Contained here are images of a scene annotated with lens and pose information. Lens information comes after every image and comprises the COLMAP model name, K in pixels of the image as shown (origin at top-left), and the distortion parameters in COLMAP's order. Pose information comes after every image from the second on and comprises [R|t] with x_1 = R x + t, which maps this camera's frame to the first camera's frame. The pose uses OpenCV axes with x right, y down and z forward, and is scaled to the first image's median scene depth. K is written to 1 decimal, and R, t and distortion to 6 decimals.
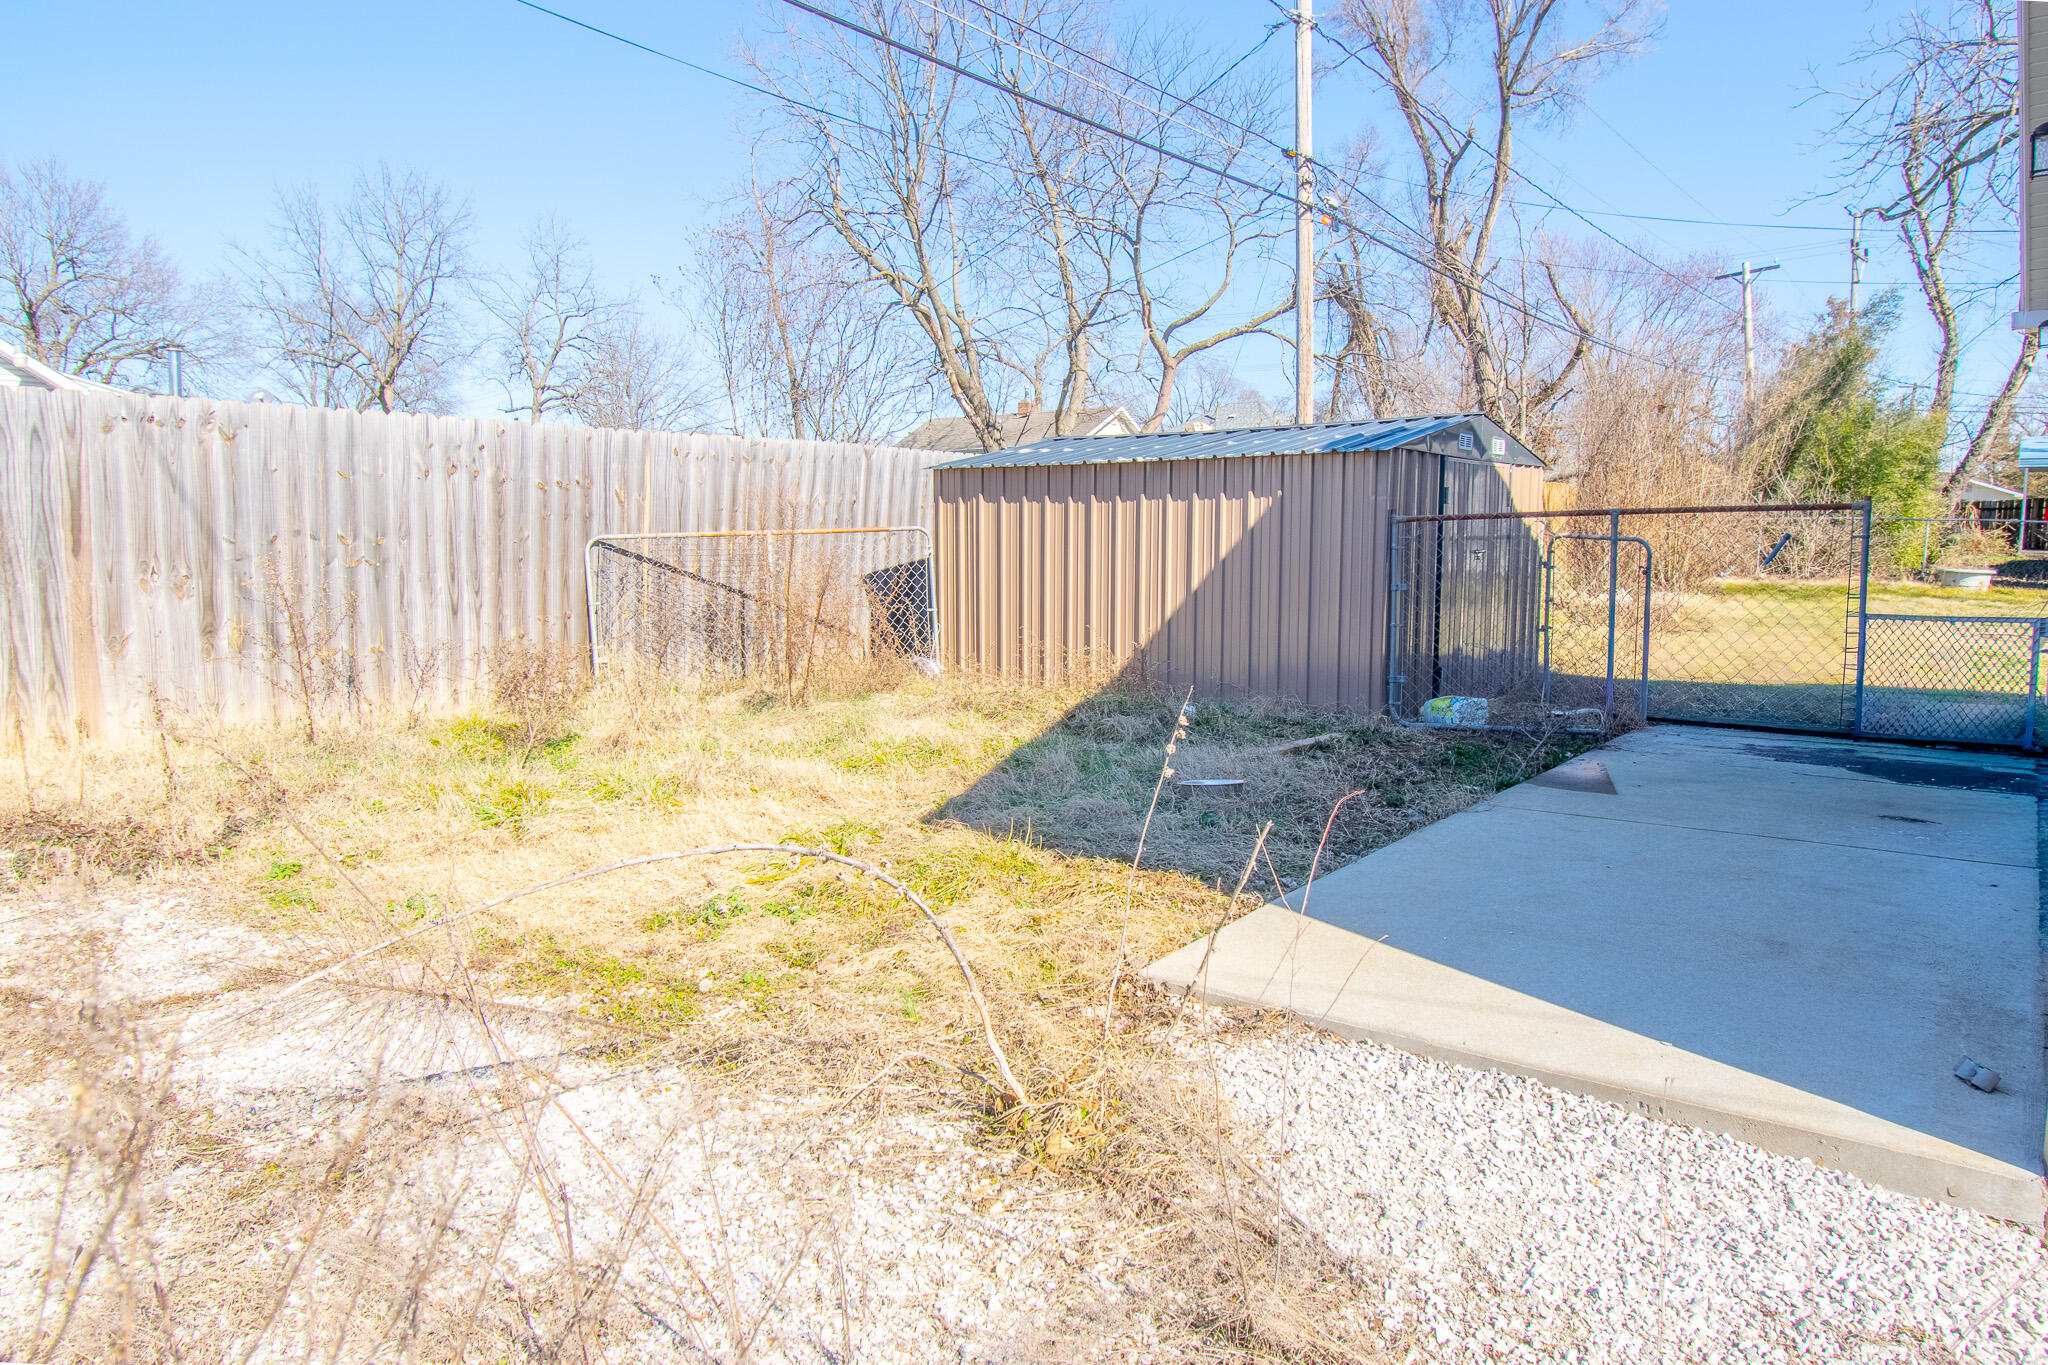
lens RADIAL K [[1276.9, 0, 1023.2], [0, 1276.9, 668.7], [0, 0, 1]] dist [0.002642, -0.023502]
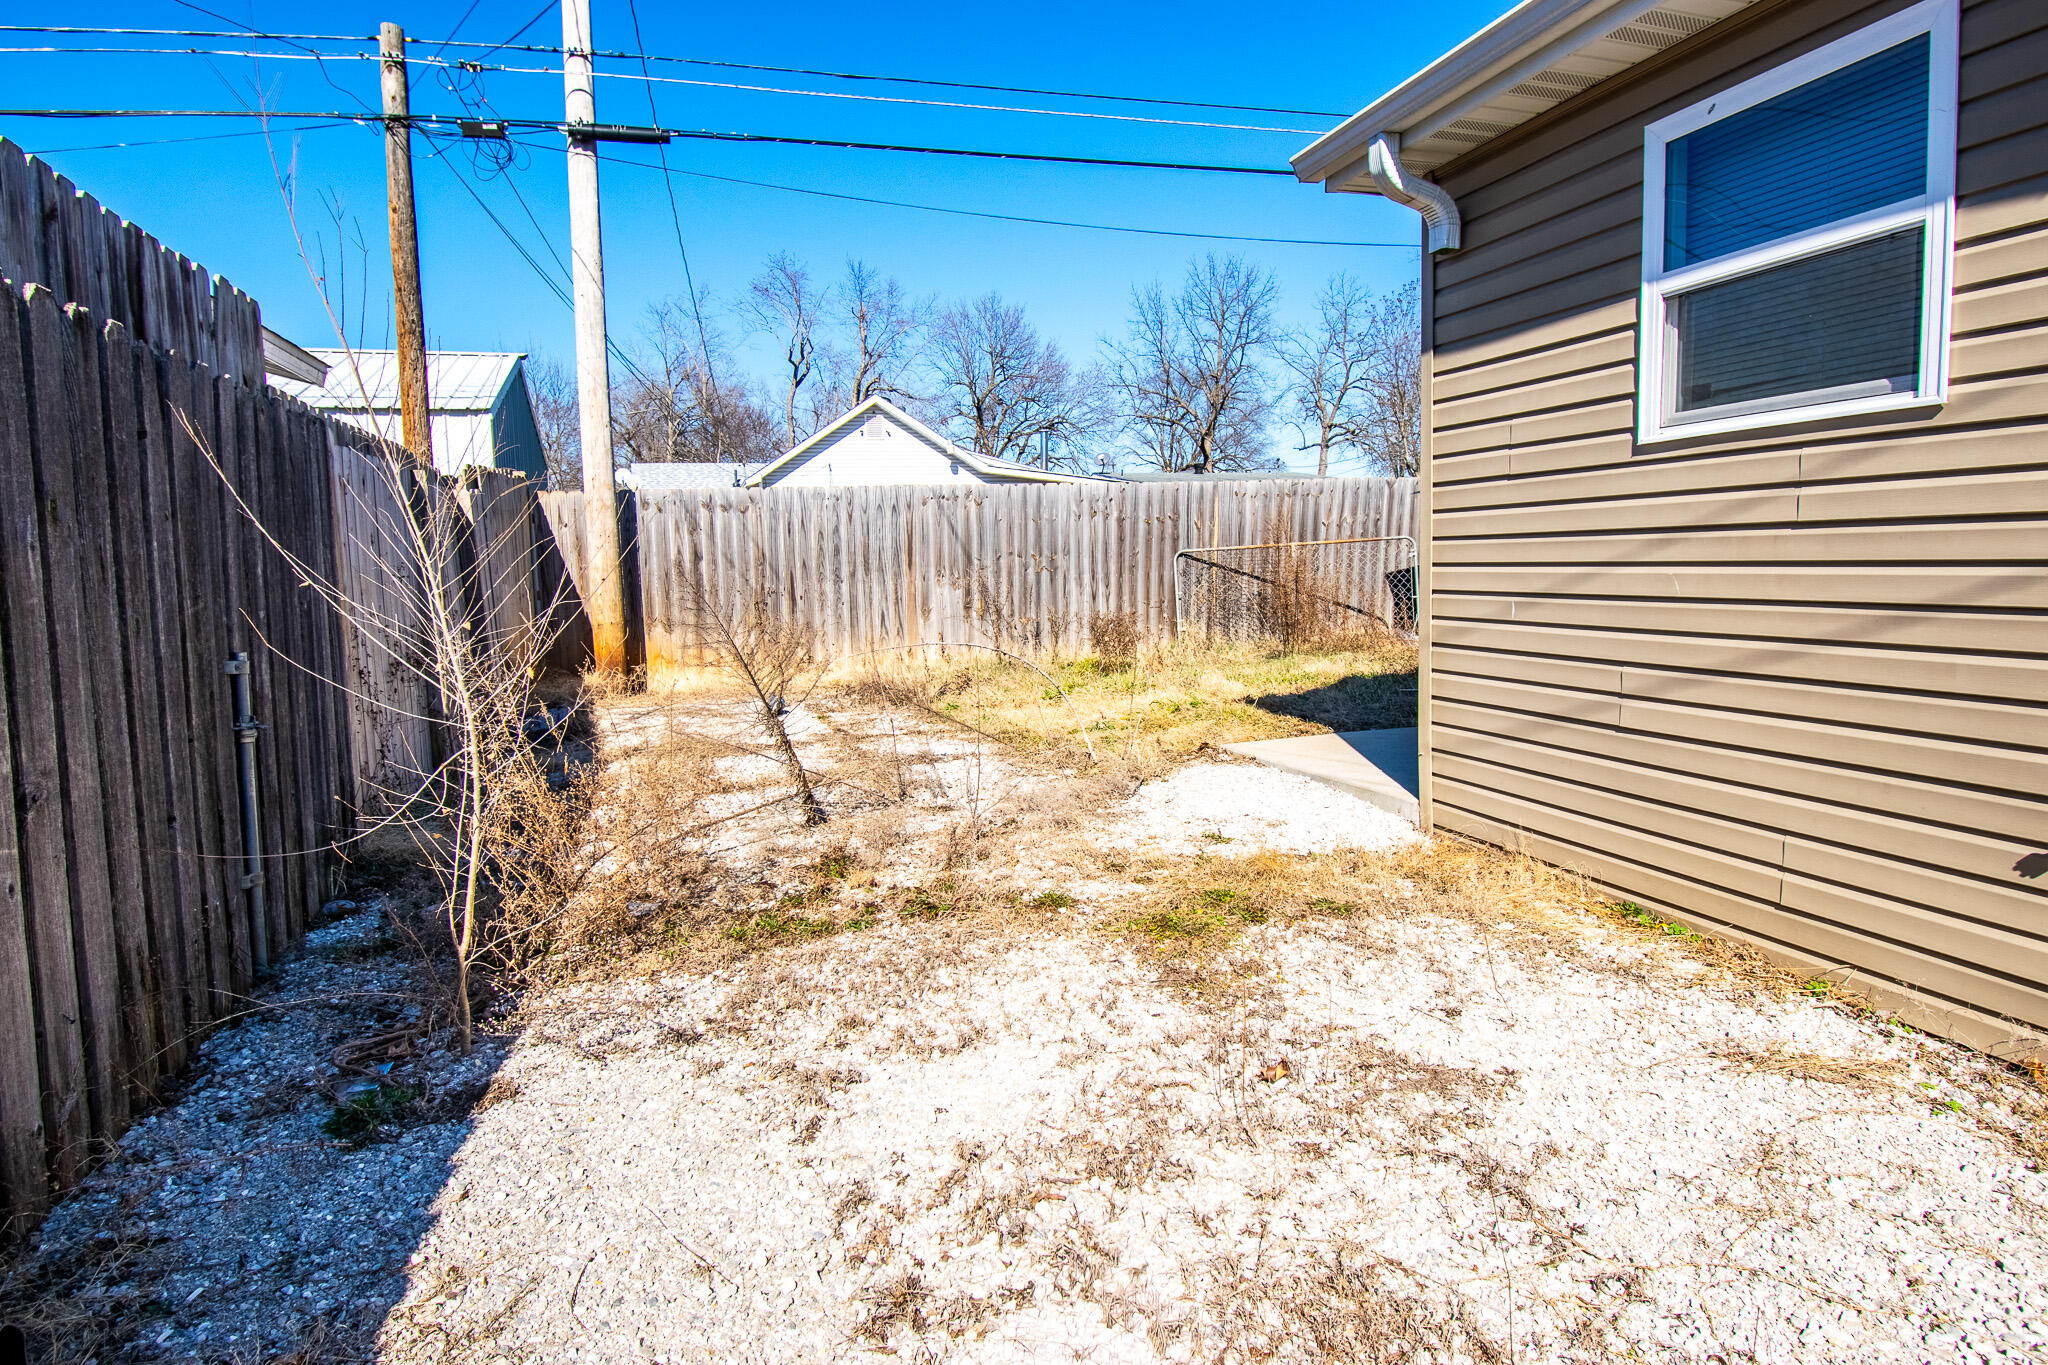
lens RADIAL K [[1276.9, 0, 1023.2], [0, 1276.9, 668.7], [0, 0, 1]] dist [0.002642, -0.023502]
pose [[0.795398, 0.023374, -0.605637, 0.477272], [-0.031837, 0.999488, -0.003239, 0.054307], [0.605251, 0.021858, 0.795734, -0.376681]]
